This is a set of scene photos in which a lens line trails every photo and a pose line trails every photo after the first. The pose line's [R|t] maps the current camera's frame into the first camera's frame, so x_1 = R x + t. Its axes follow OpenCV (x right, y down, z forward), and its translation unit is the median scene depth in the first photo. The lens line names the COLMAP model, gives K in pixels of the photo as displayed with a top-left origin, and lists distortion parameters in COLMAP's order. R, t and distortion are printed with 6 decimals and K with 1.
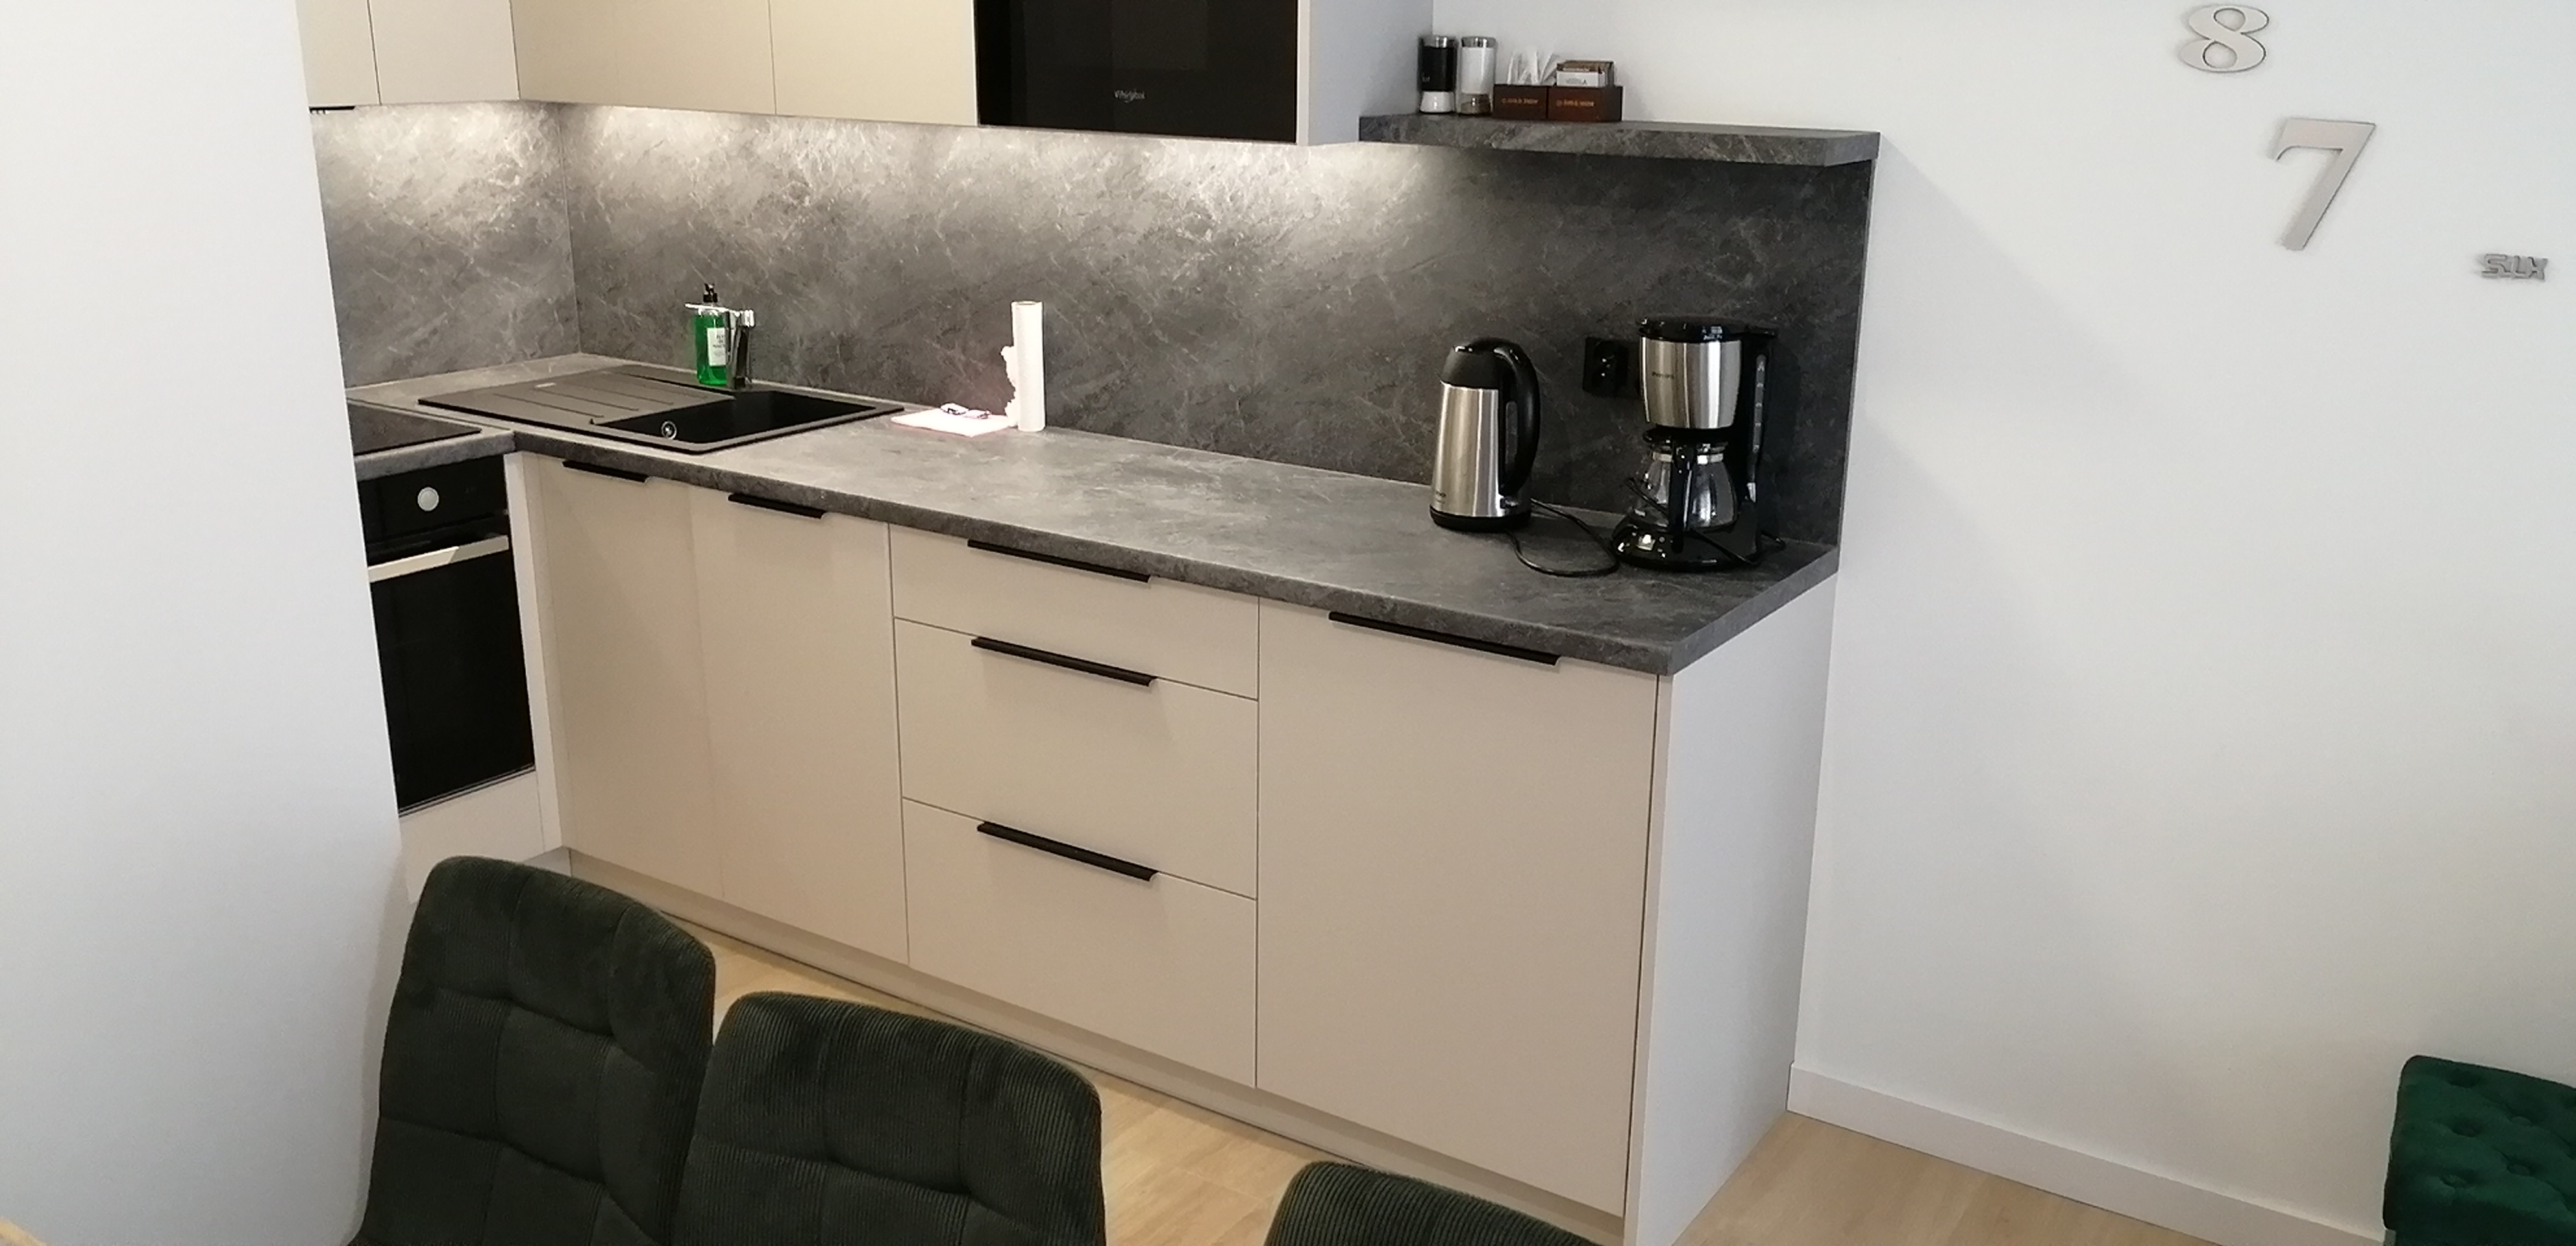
lens RADIAL K [[2061.9, 0, 1292.7], [0, 2061.9, 630.1], [0, 0, 1]] dist [0.036205, -0.045001]
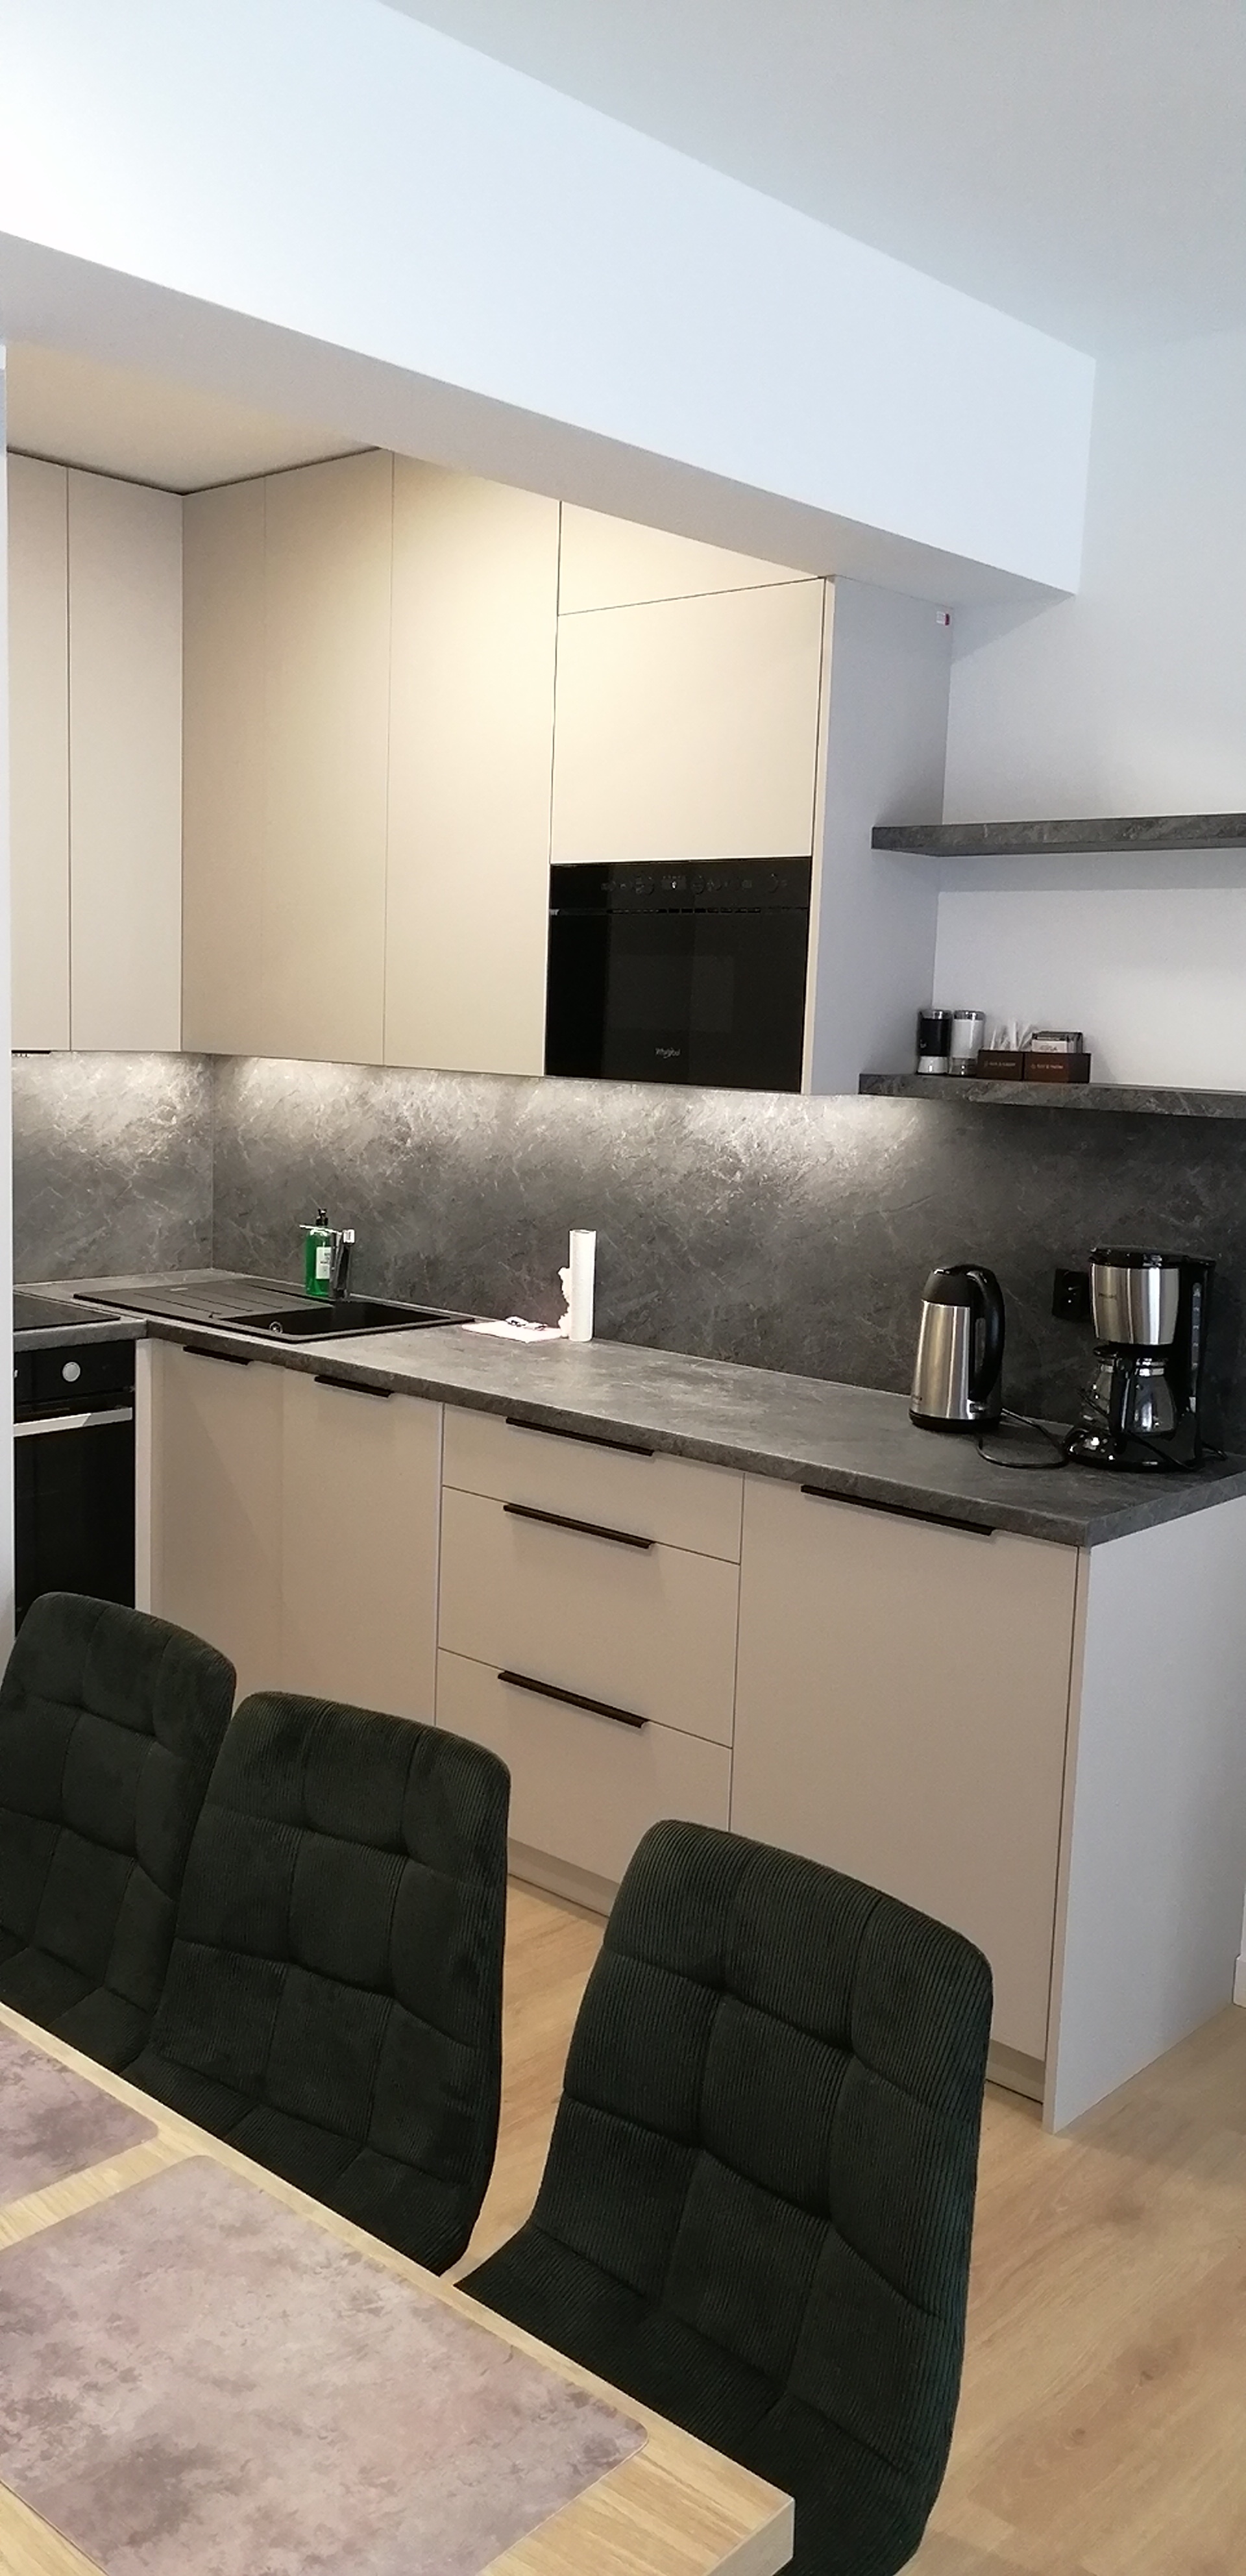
lens RADIAL K [[2047.2, 0, 623.0], [0, 2047.2, 1288.0], [0, 0, 1]] dist [0.097777, -0.160457]
pose [[0.988884, 0.042929, -0.142356, 0.060916], [-0.065412, 0.985393, -0.157232, 0.054621], [0.133526, 0.164796, 0.977248, -0.117261]]
